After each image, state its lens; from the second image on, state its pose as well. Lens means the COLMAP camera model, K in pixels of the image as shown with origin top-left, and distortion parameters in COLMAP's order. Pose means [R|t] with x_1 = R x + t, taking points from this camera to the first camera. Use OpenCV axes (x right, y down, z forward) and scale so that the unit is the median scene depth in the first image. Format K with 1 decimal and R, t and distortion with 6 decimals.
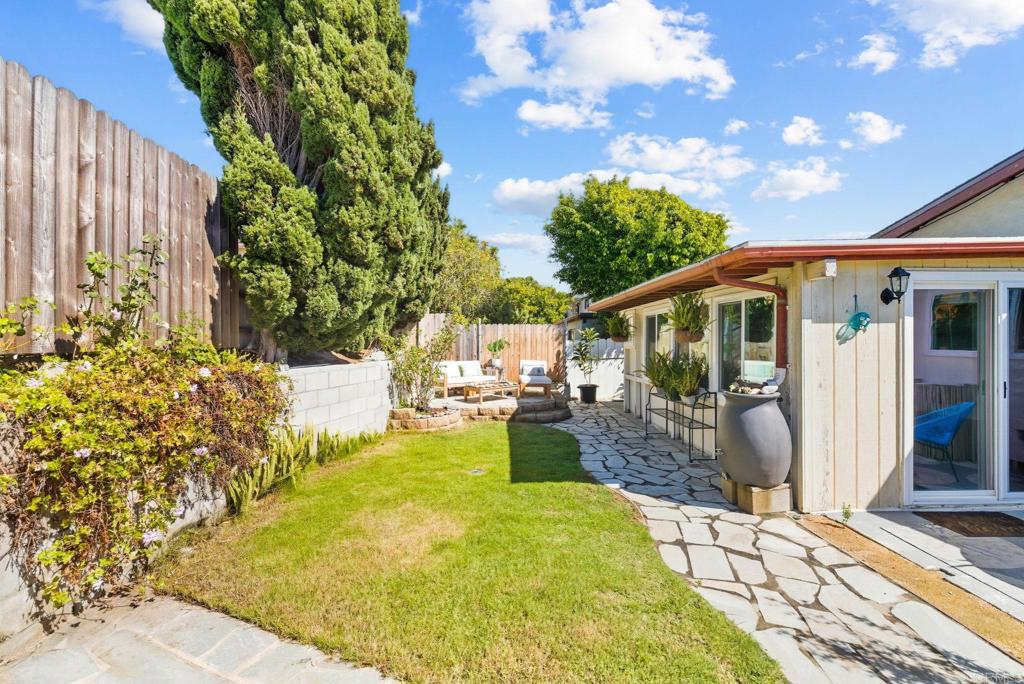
lens RADIAL K [[438.0, 0, 512.0], [0, 438.0, 342.0], [0, 0, 1]] dist [0.015675, 0.000174]
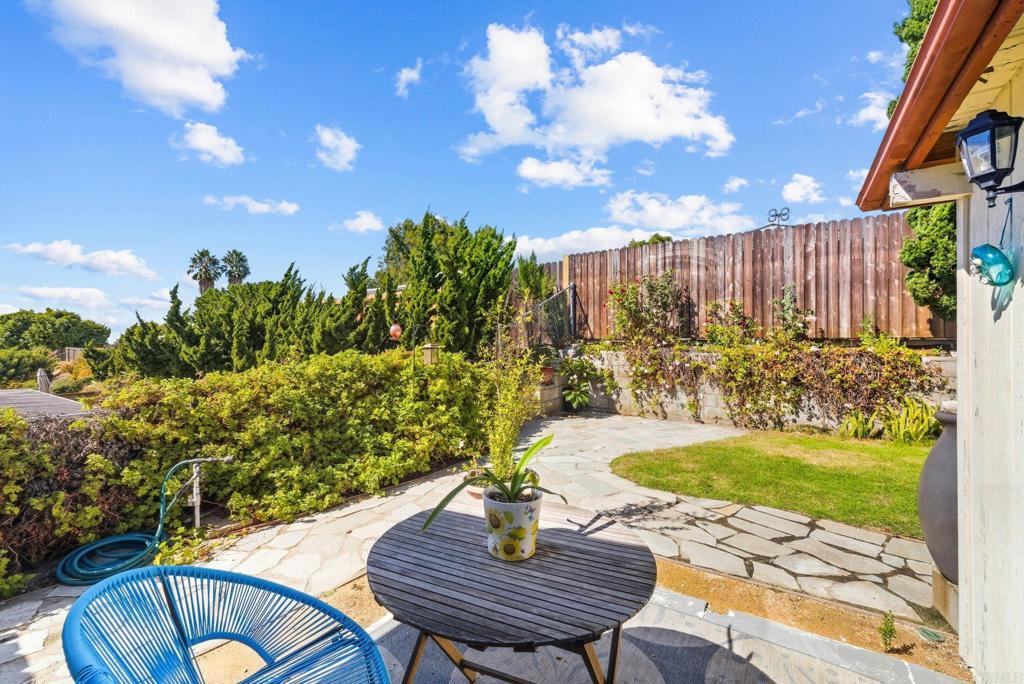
lens RADIAL K [[432.7, 0, 509.1], [0, 432.7, 339.2], [0, 0, 1]] dist [0.002268, 0.000201]
pose [[-0.578119, 0.003955, -0.815943, 1.505146], [0.000228, 0.999989, 0.004685, 0.017747], [0.815953, 0.002522, -0.578113, 0.941052]]
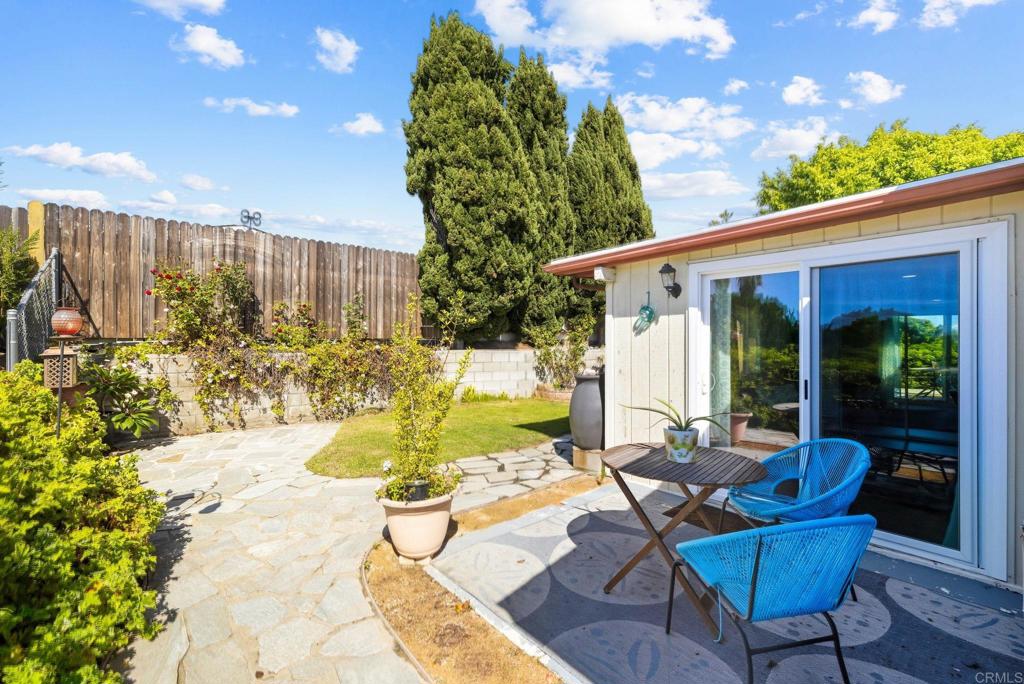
lens RADIAL K [[432.7, 0, 509.1], [0, 432.7, 339.2], [0, 0, 1]] dist [0.002268, 0.000201]
pose [[0.628389, 0.005044, -0.777883, 1.533060], [-0.008441, 0.999964, -0.000334, 0.019963], [0.777853, 0.006776, 0.628410, 0.050262]]
